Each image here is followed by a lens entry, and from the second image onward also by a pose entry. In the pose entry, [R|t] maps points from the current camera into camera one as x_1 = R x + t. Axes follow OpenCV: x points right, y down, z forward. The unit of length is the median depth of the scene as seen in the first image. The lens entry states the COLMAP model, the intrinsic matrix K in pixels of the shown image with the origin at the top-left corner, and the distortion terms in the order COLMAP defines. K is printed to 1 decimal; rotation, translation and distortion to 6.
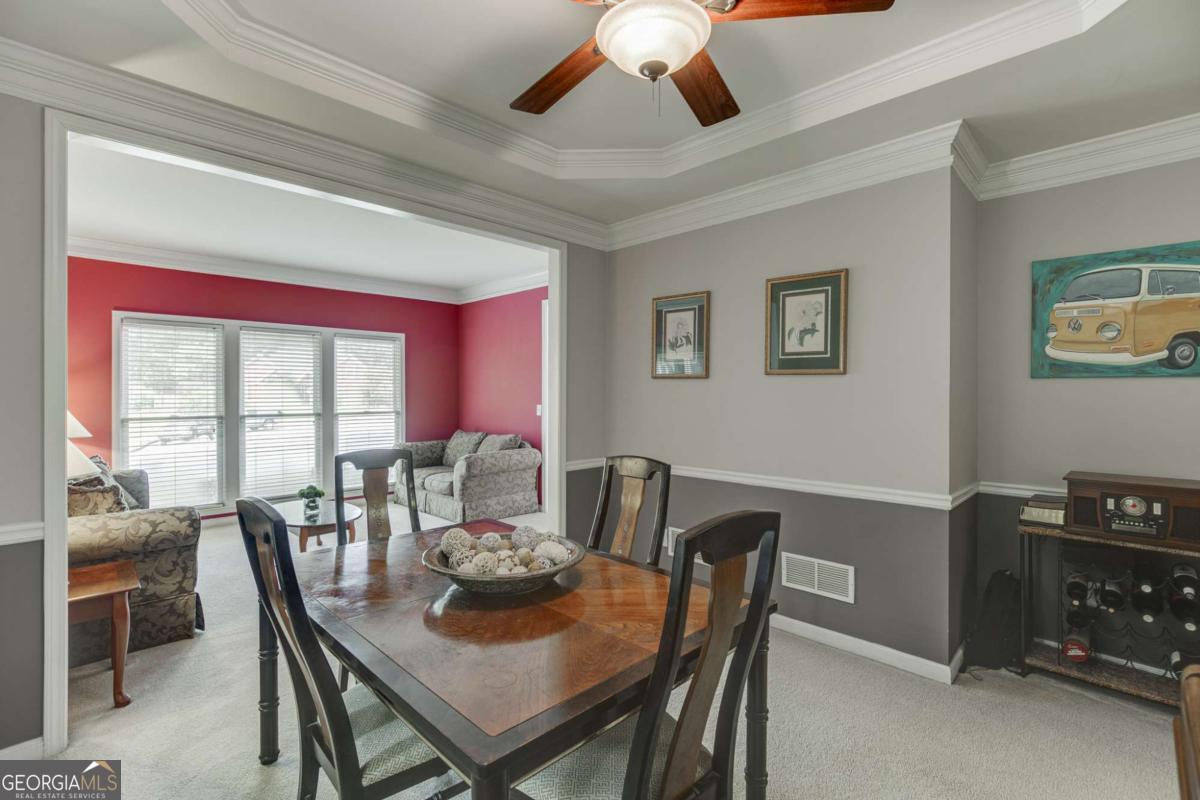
lens RADIAL K [[540.9, 0, 600.0], [0, 540.9, 395.3], [0, 0, 1]] dist [-0.011109, 0.004062]
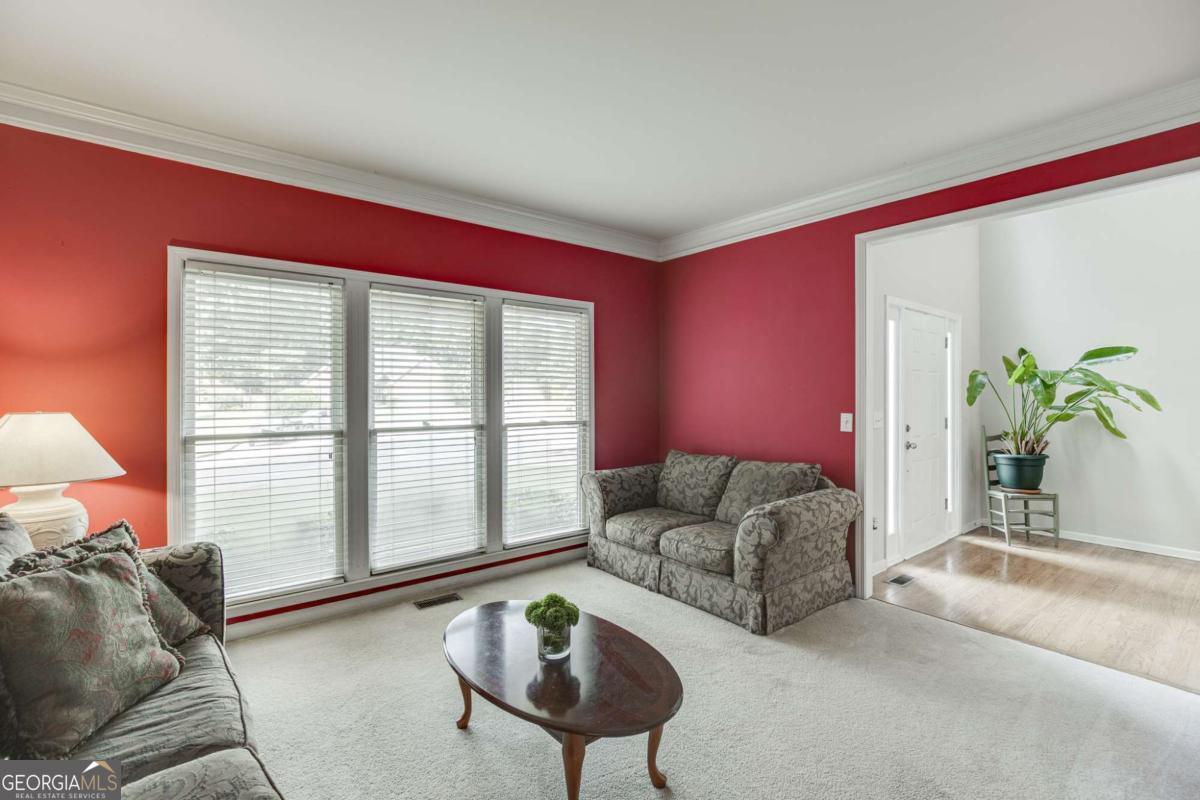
lens RADIAL K [[540.9, 0, 600.0], [0, 540.9, 396.3], [0, 0, 1]] dist [-0.011109, 0.004062]
pose [[0.994258, 0.000937, -0.107010, -0.355389], [-0.000921, 1.000000, 0.000203, -0.000499], [0.107010, -0.000103, 0.994258, 0.437520]]
